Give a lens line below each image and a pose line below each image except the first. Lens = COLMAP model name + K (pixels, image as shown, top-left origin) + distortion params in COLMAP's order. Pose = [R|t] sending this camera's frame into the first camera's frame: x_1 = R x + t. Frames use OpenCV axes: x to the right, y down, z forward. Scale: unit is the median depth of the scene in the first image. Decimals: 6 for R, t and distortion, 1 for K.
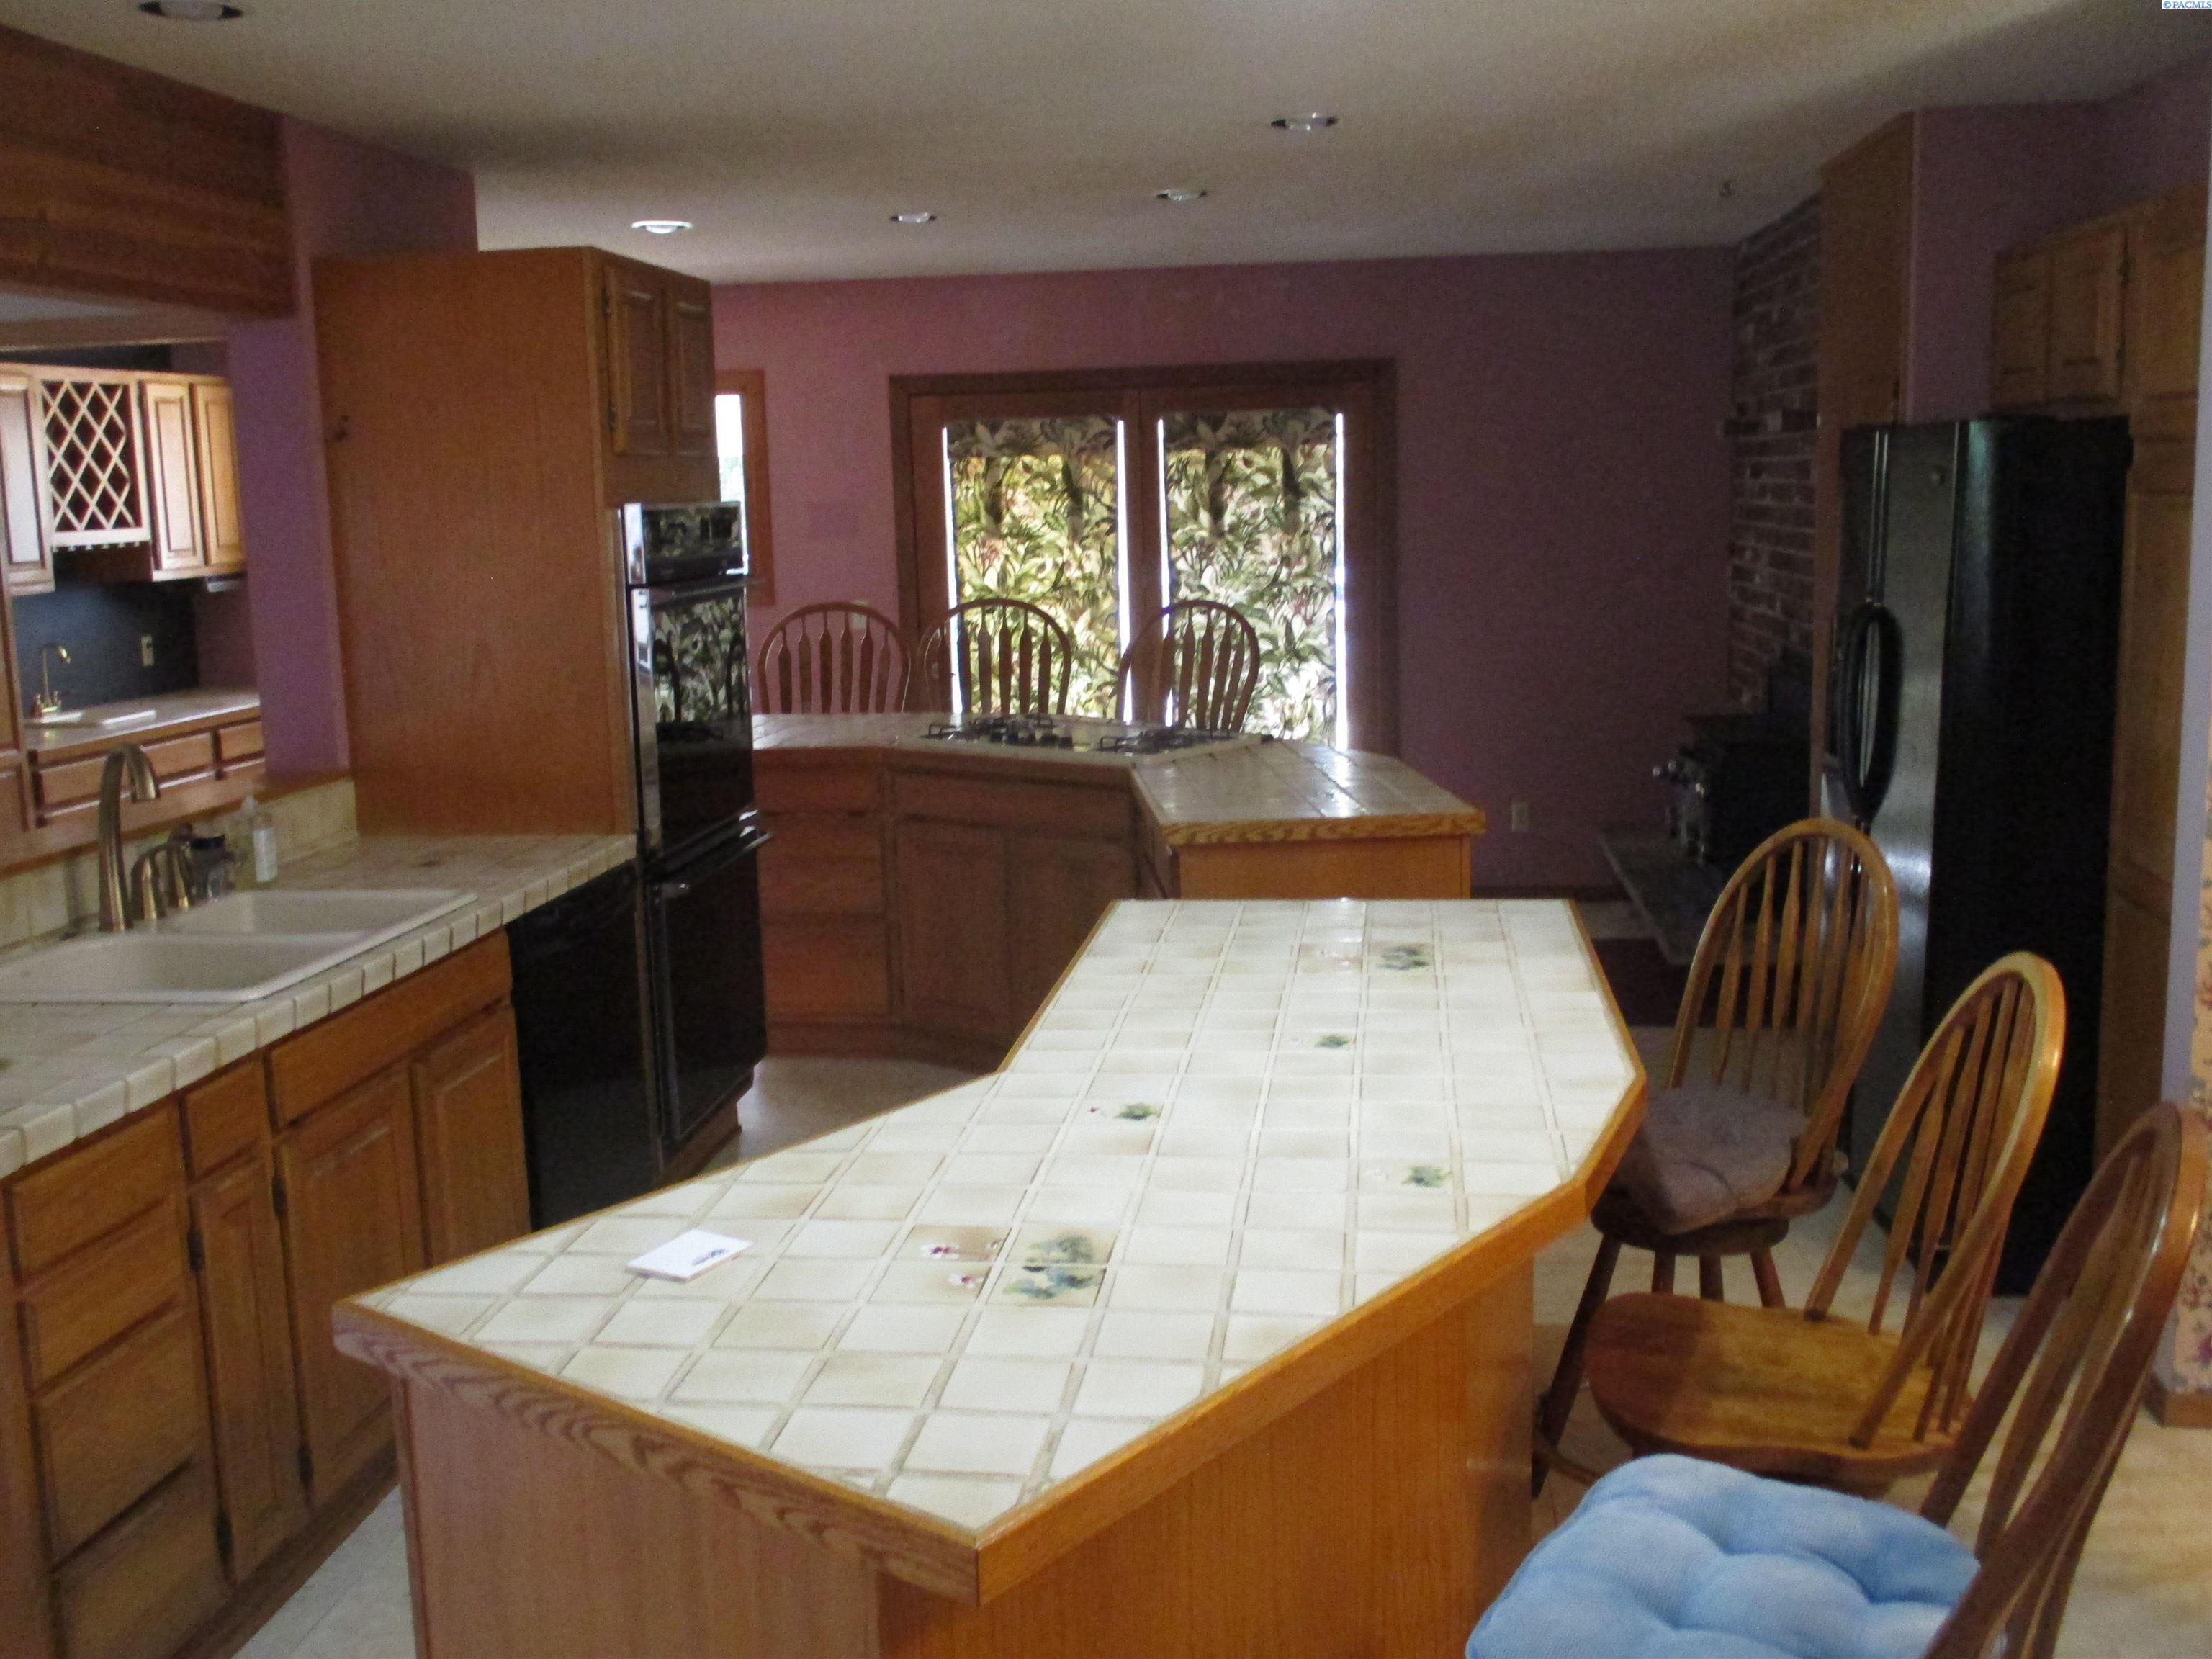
lens RADIAL K [[2063.0, 0, 1104.4], [0, 2063.0, 827.9], [0, 0, 1]] dist [-0.006155, 0.000000]
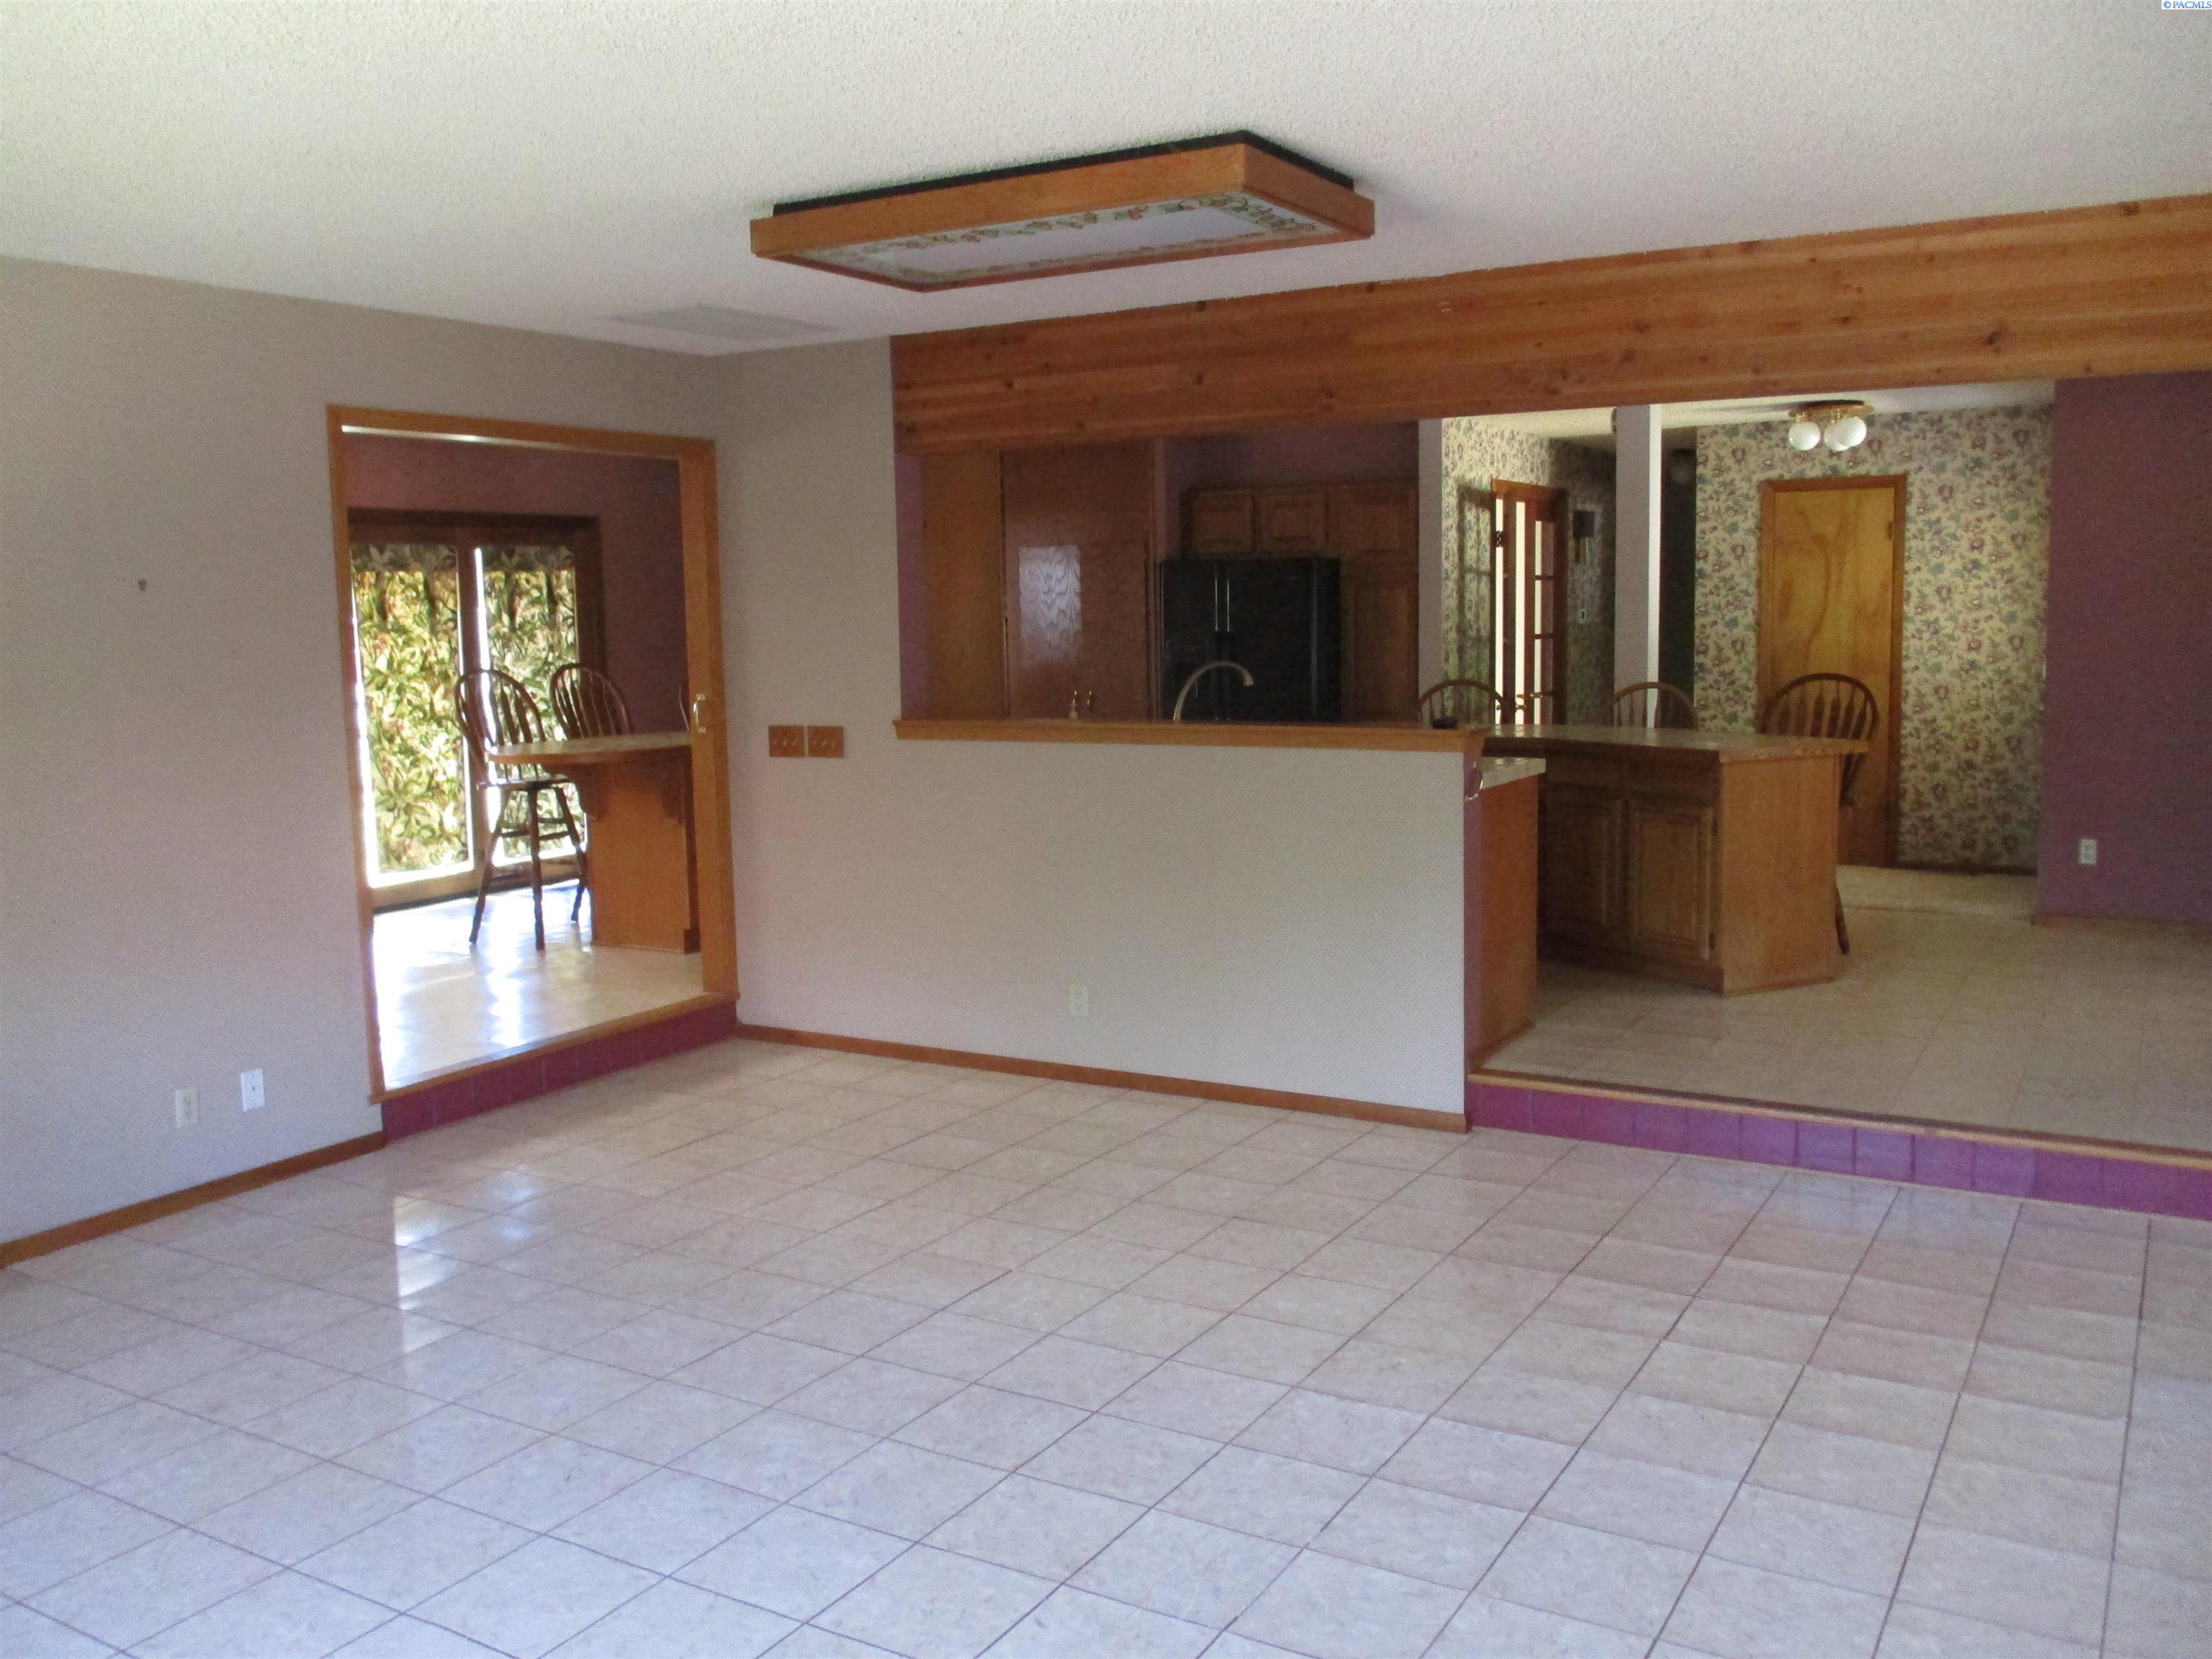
lens RADIAL K [[1884.3, 0, 1106.5], [0, 1884.3, 828.5], [0, 0, 1]] dist [-0.017254, -0.007830]
pose [[0.396394, -0.087738, 0.913879, -0.989444], [0.159612, 0.986850, 0.025512, 0.026628], [-0.904099, 0.135754, 0.405185, 0.112857]]
